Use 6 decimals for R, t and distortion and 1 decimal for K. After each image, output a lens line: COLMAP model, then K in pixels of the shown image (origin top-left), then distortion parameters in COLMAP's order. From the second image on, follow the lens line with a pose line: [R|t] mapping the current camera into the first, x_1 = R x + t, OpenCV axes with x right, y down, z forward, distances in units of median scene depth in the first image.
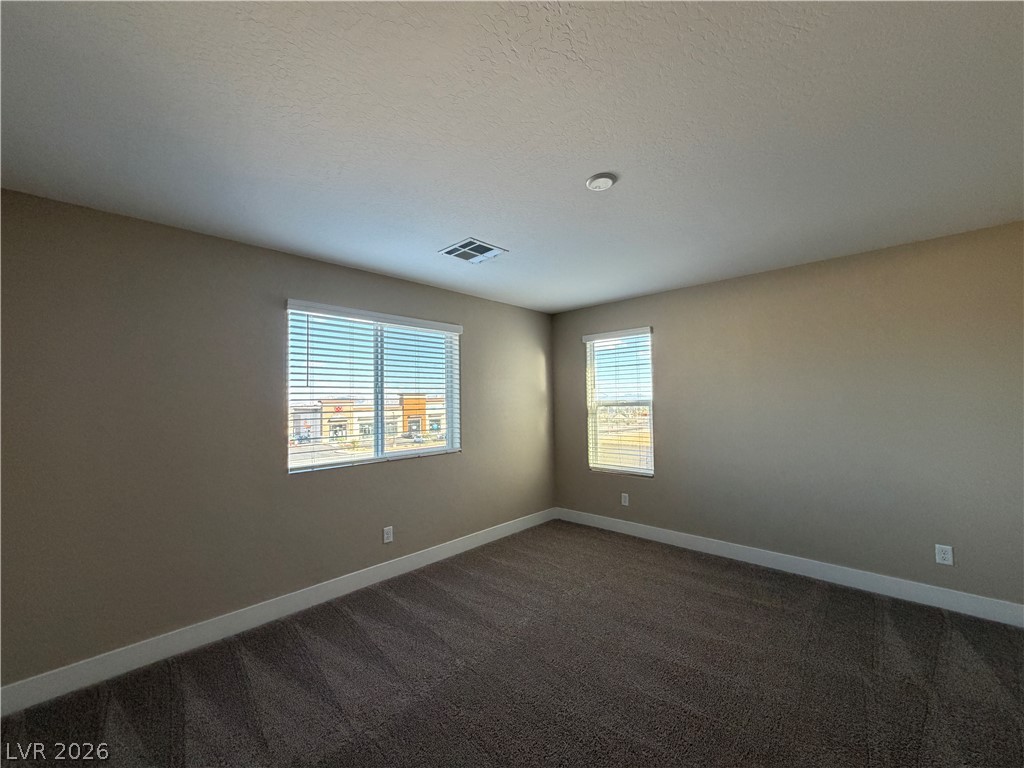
lens RADIAL K [[406.2, 0, 509.6], [0, 406.2, 384.4], [0, 0, 1]] dist [-0.000240, -0.000034]
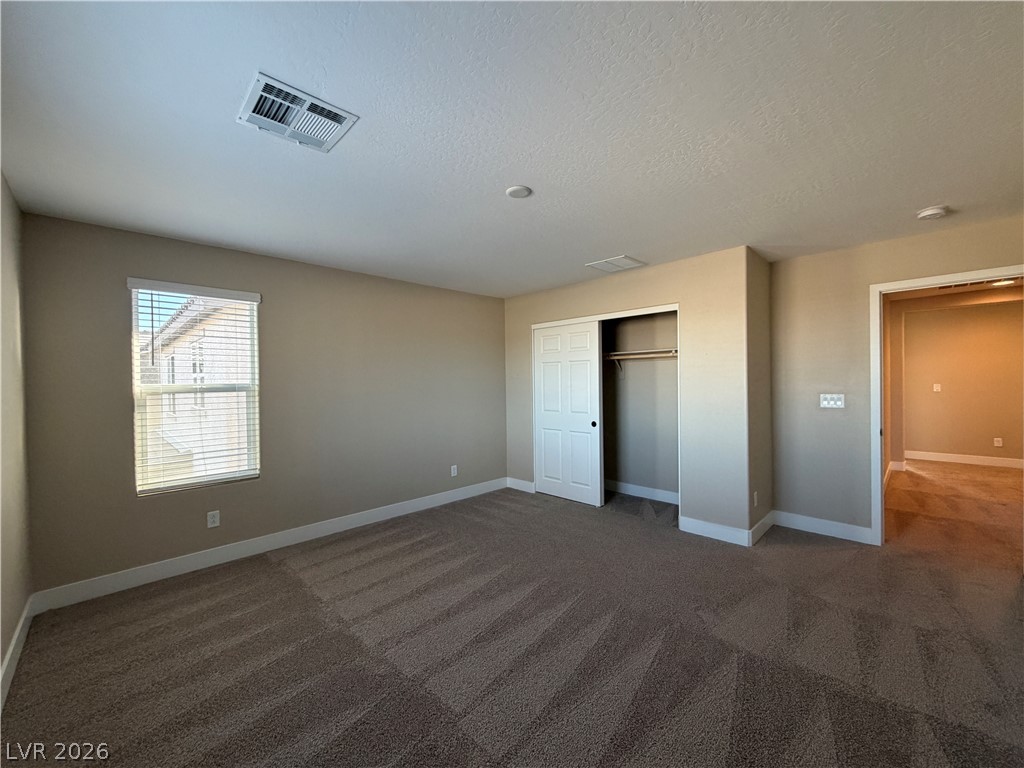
lens RADIAL K [[406.2, 0, 509.6], [0, 406.2, 384.4], [0, 0, 1]] dist [-0.000240, -0.000034]
pose [[0.029425, 0.008602, 0.999530, -0.453760], [-0.027854, 0.999582, -0.007783, 0.031833], [-0.999179, -0.027612, 0.029652, 0.467136]]
